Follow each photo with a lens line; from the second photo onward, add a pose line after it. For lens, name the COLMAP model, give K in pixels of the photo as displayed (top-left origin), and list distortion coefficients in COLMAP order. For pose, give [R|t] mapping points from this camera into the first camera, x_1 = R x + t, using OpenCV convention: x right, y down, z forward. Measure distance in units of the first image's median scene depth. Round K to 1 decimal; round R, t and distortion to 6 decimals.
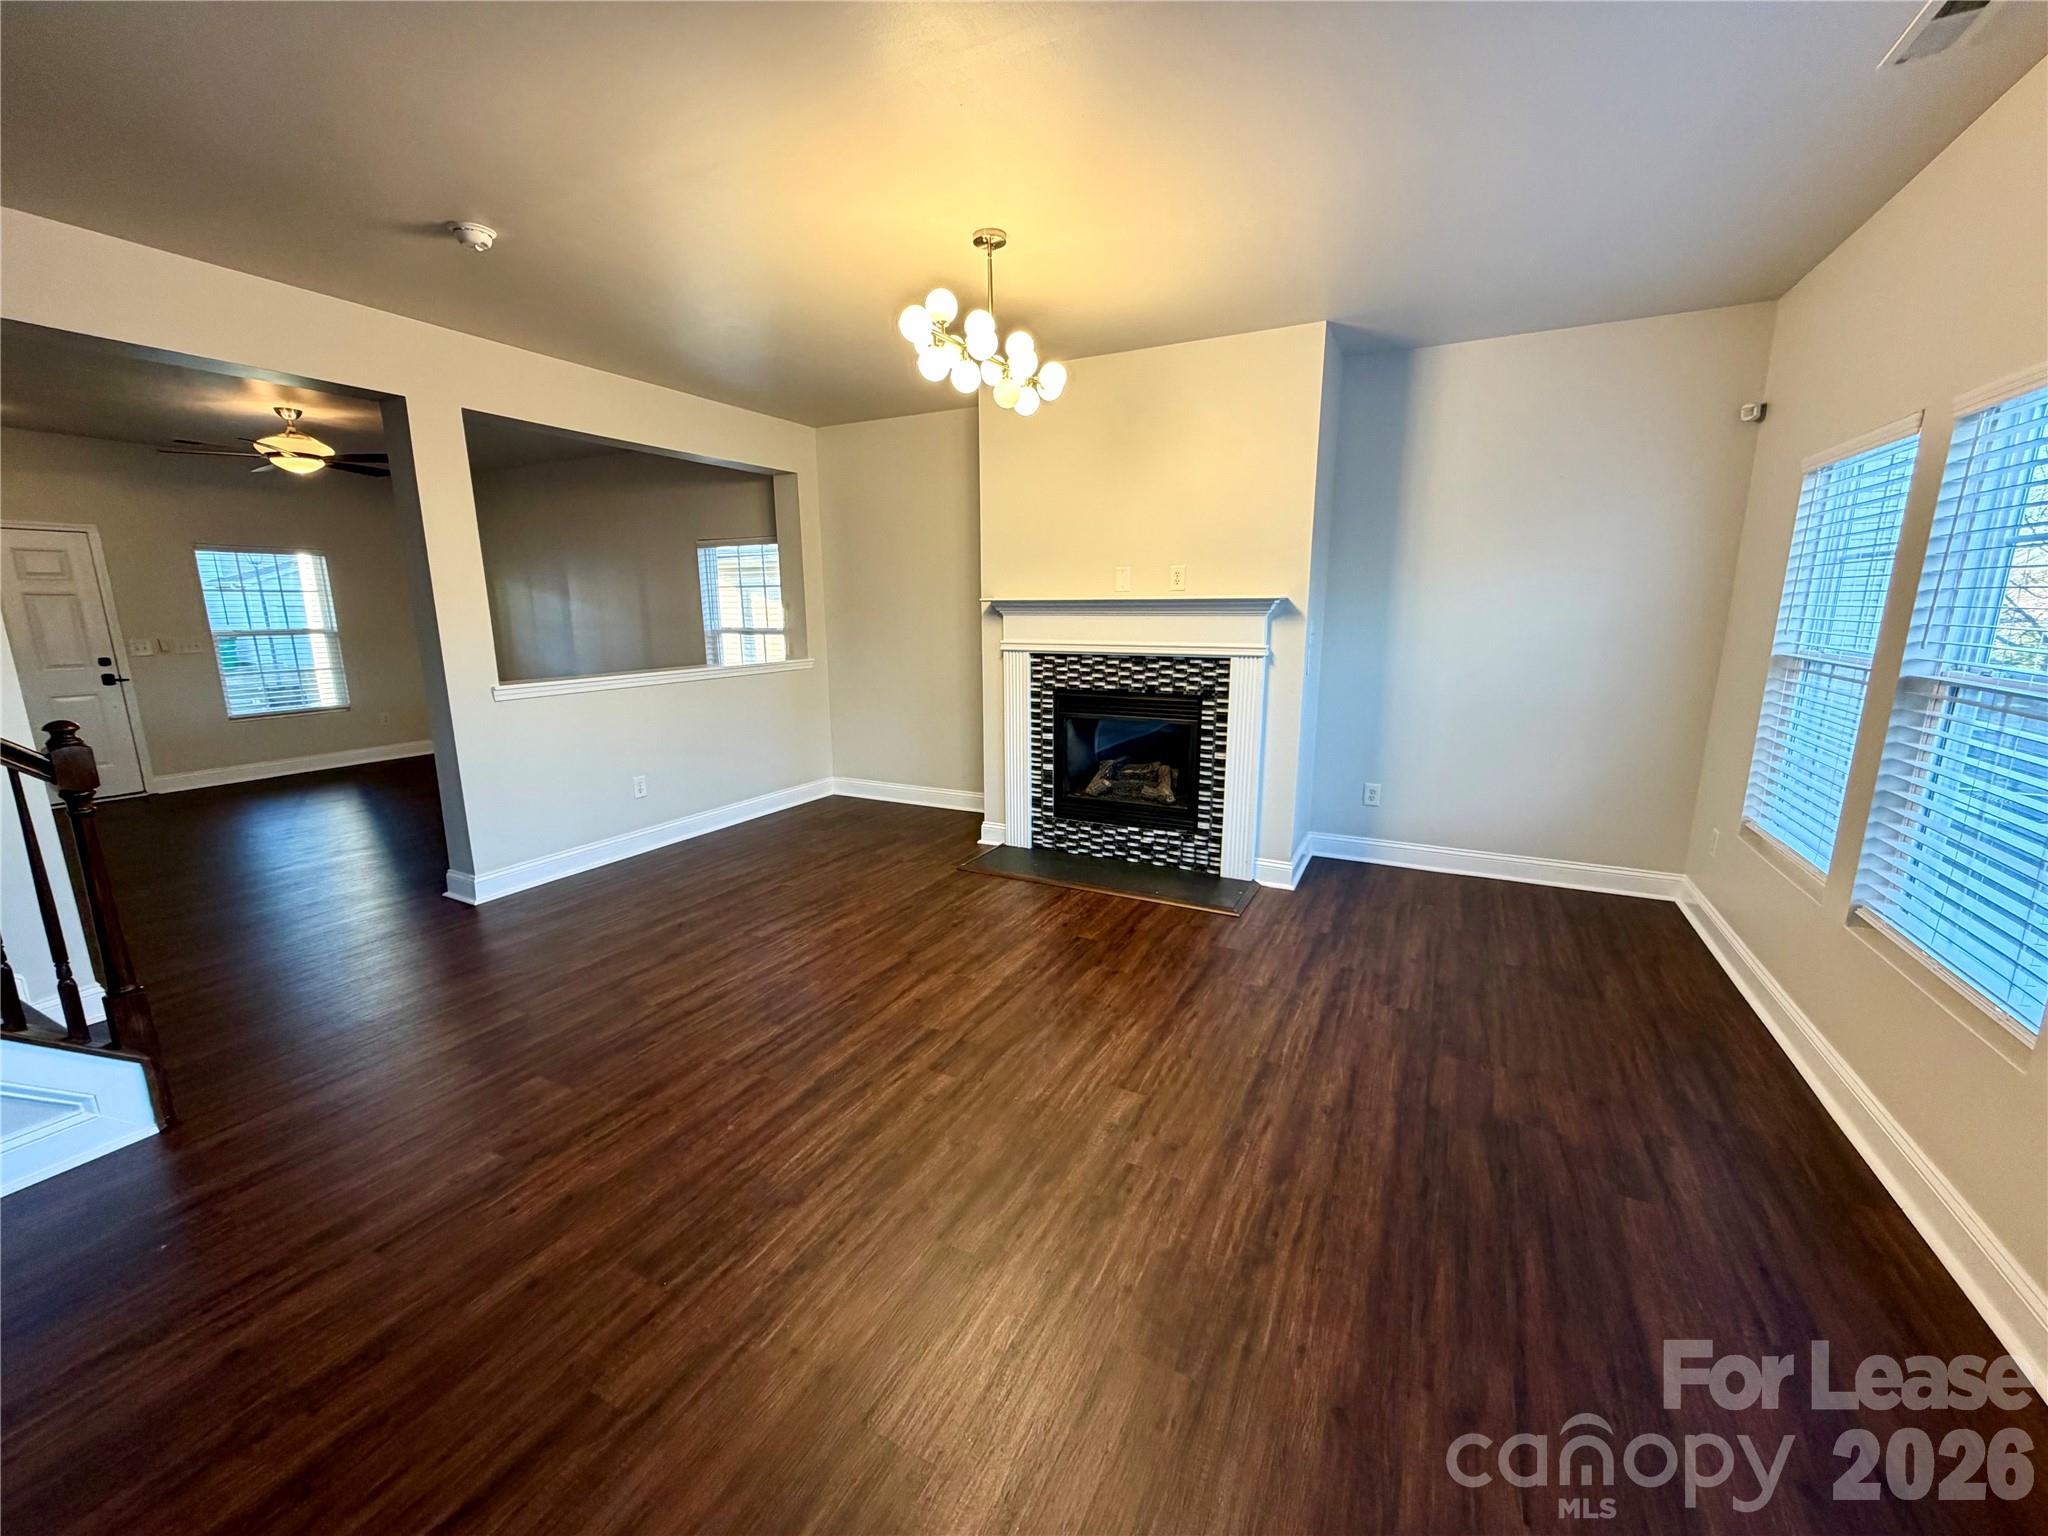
lens RADIAL K [[815.6, 0, 1021.4], [0, 815.6, 772.4], [0, 0, 1]] dist [0.000833, -0.000613]
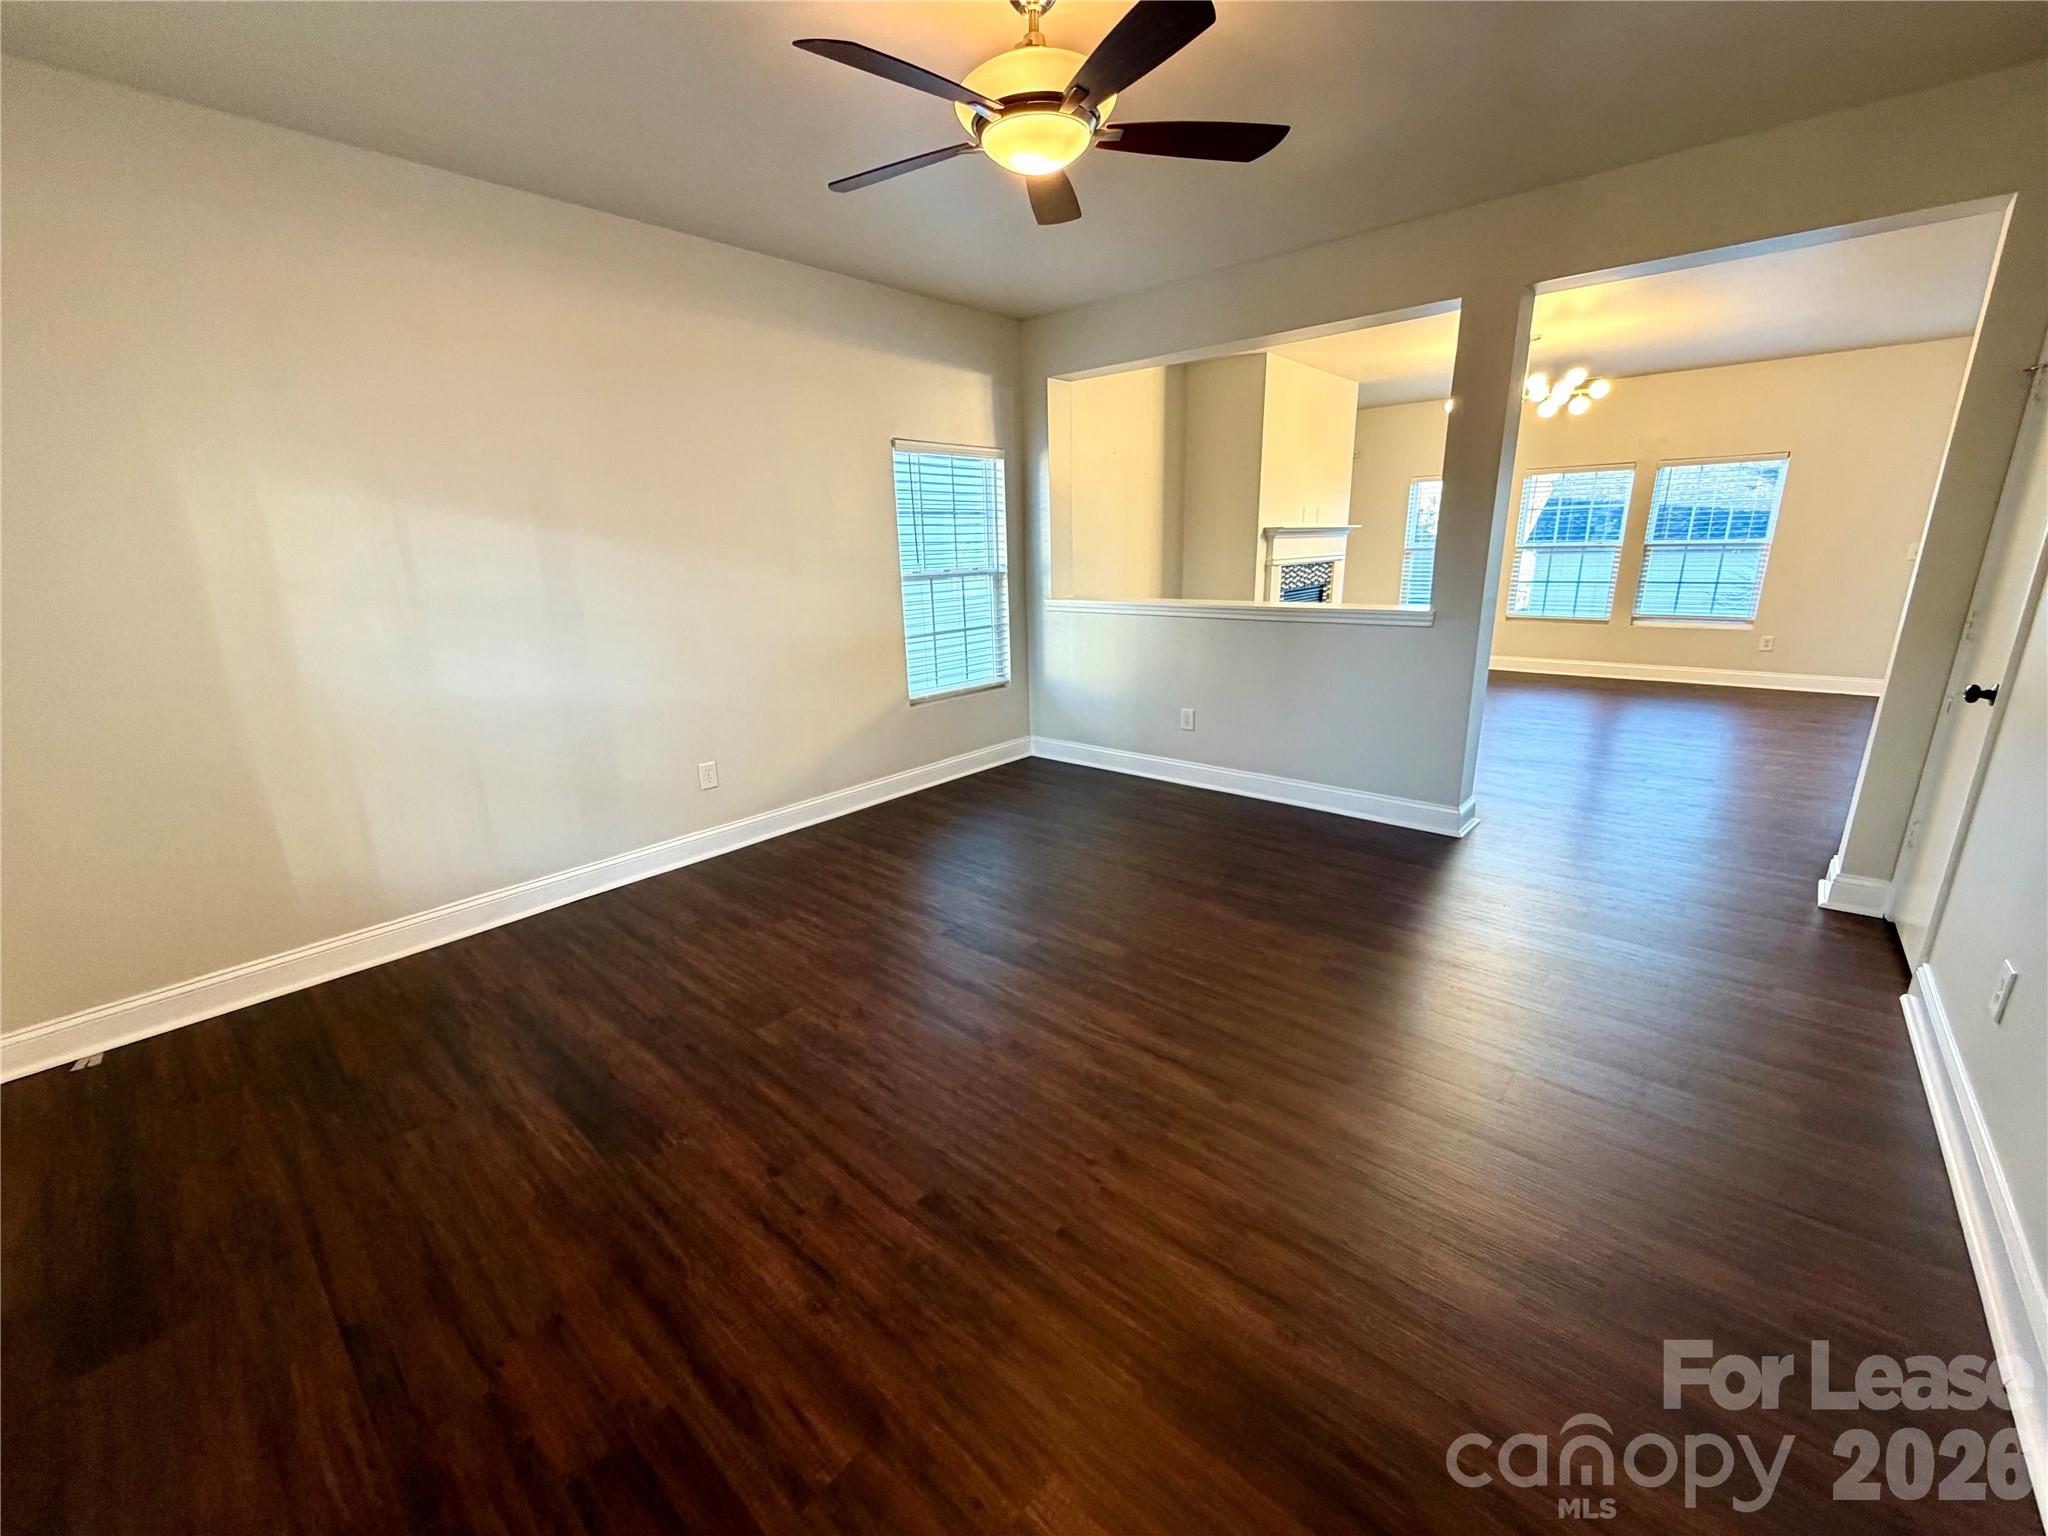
lens RADIAL K [[815.6, 0, 1027.2], [0, 815.6, 775.3], [0, 0, 1]] dist [0.000833, -0.000613]
pose [[0.236819, -0.271720, 0.932783, -1.668816], [0.216024, 0.950787, 0.222119, -0.225011], [-0.947233, 0.148902, 0.283863, 1.149063]]
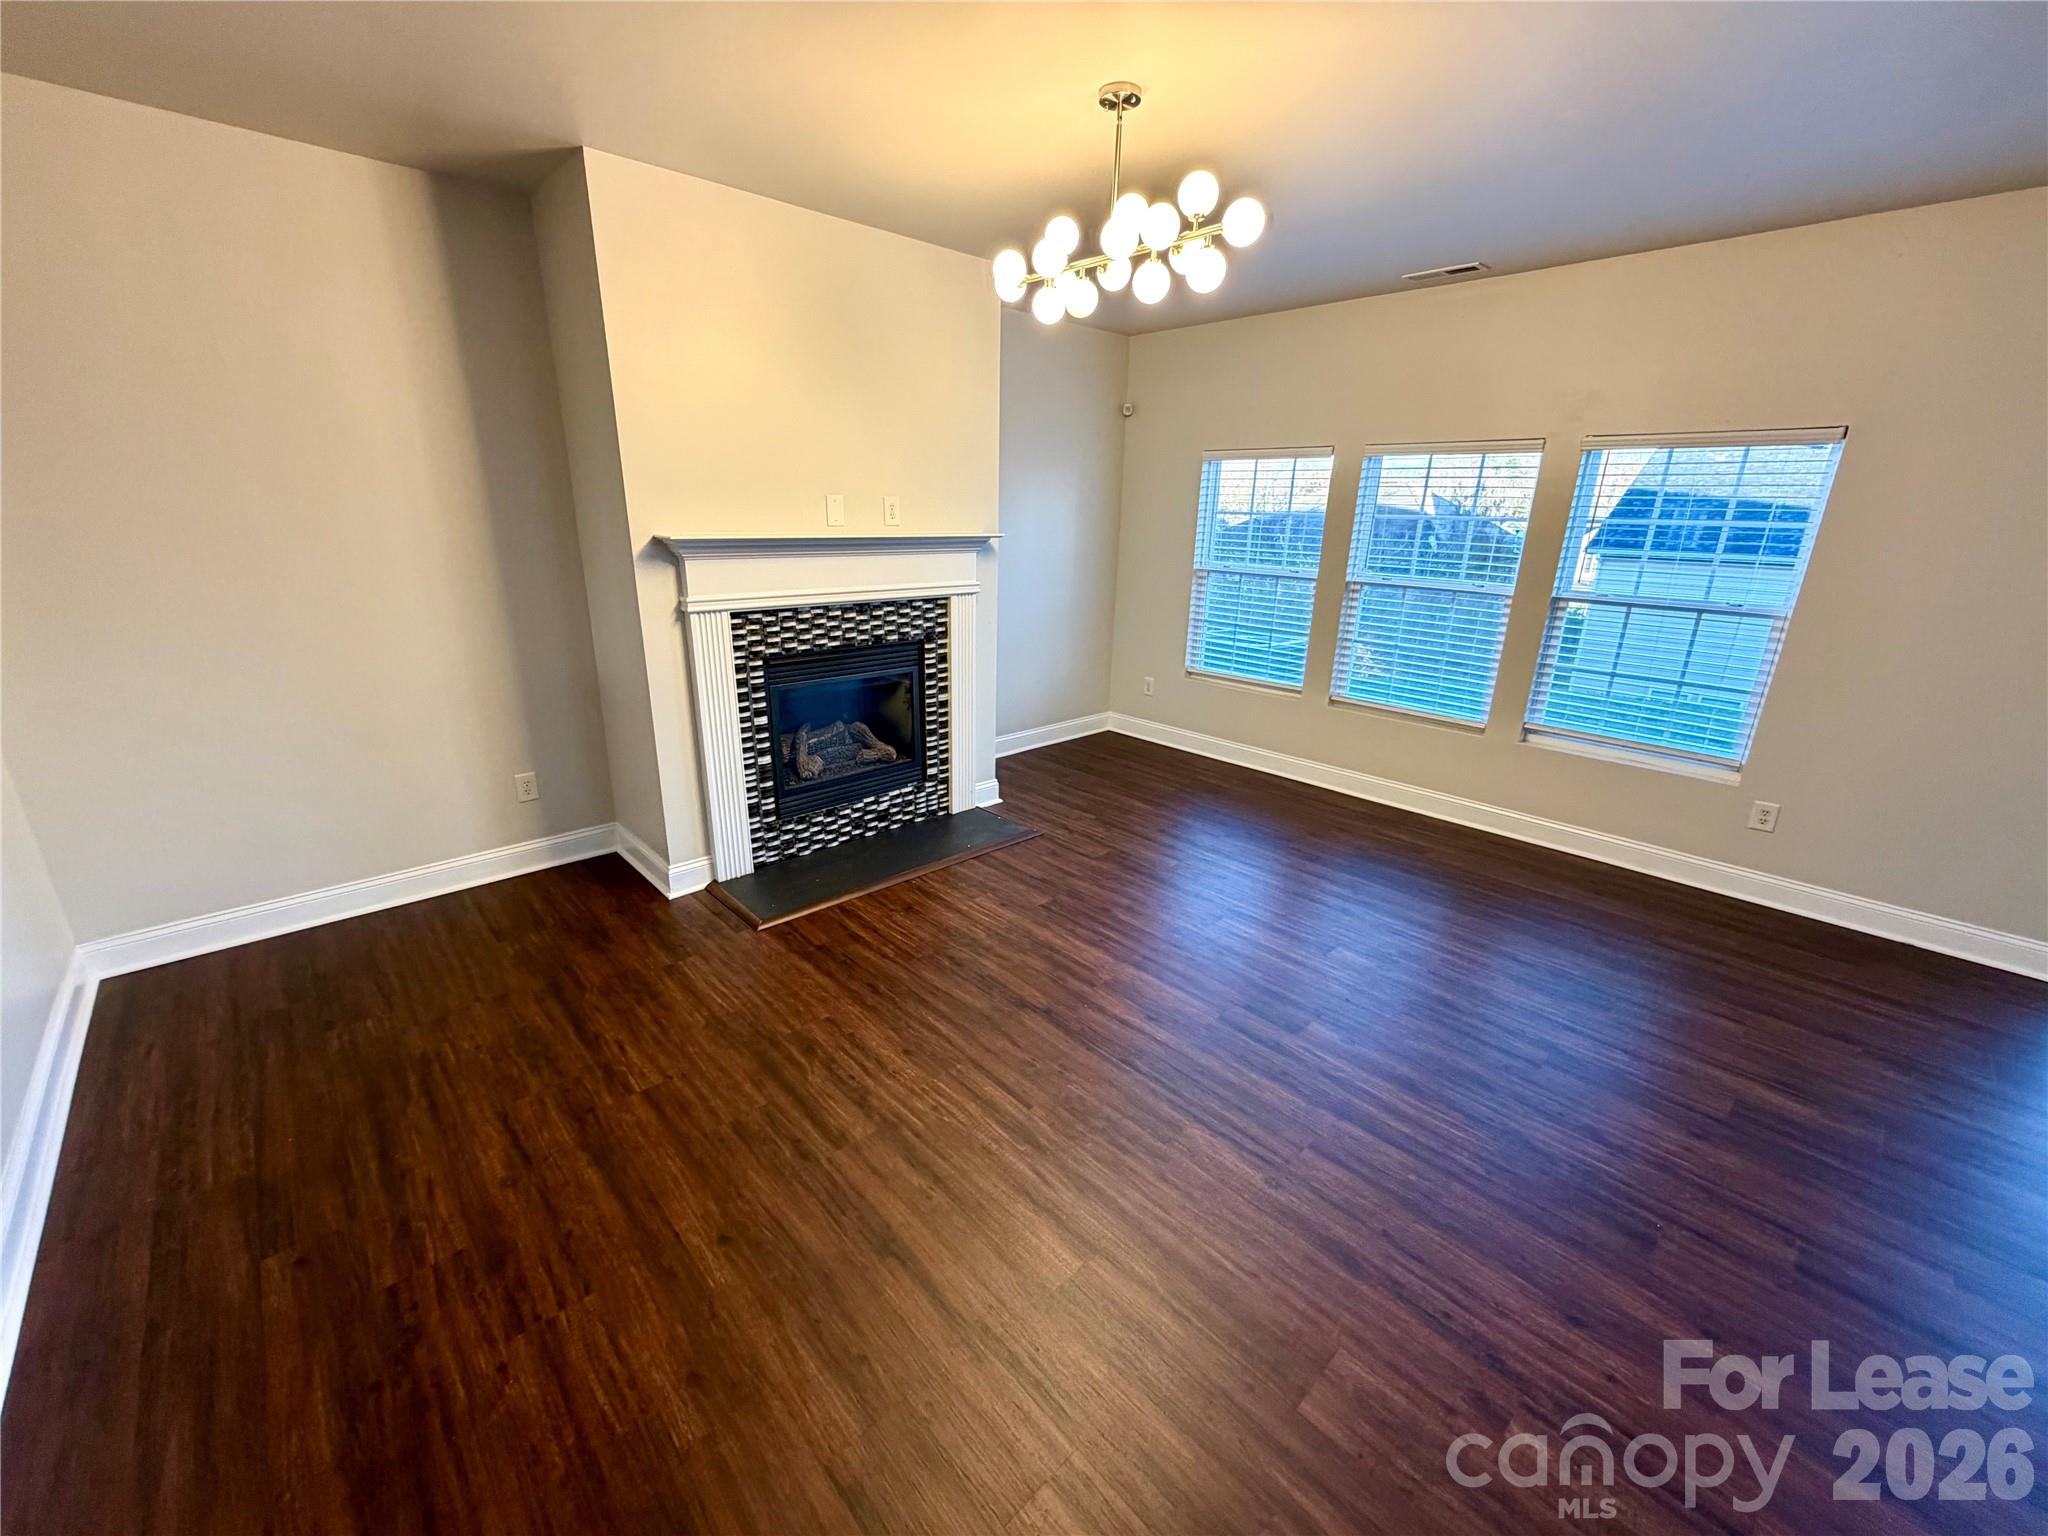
lens RADIAL K [[815.6, 0, 1014.7], [0, 815.6, 772.5], [0, 0, 1]] dist [0.000833, -0.000613]
pose [[0.336635, -0.279891, 0.899076, -0.612517], [0.169019, 0.957256, 0.234719, -0.143385], [-0.926342, 0.072947, 0.369553, 0.536193]]
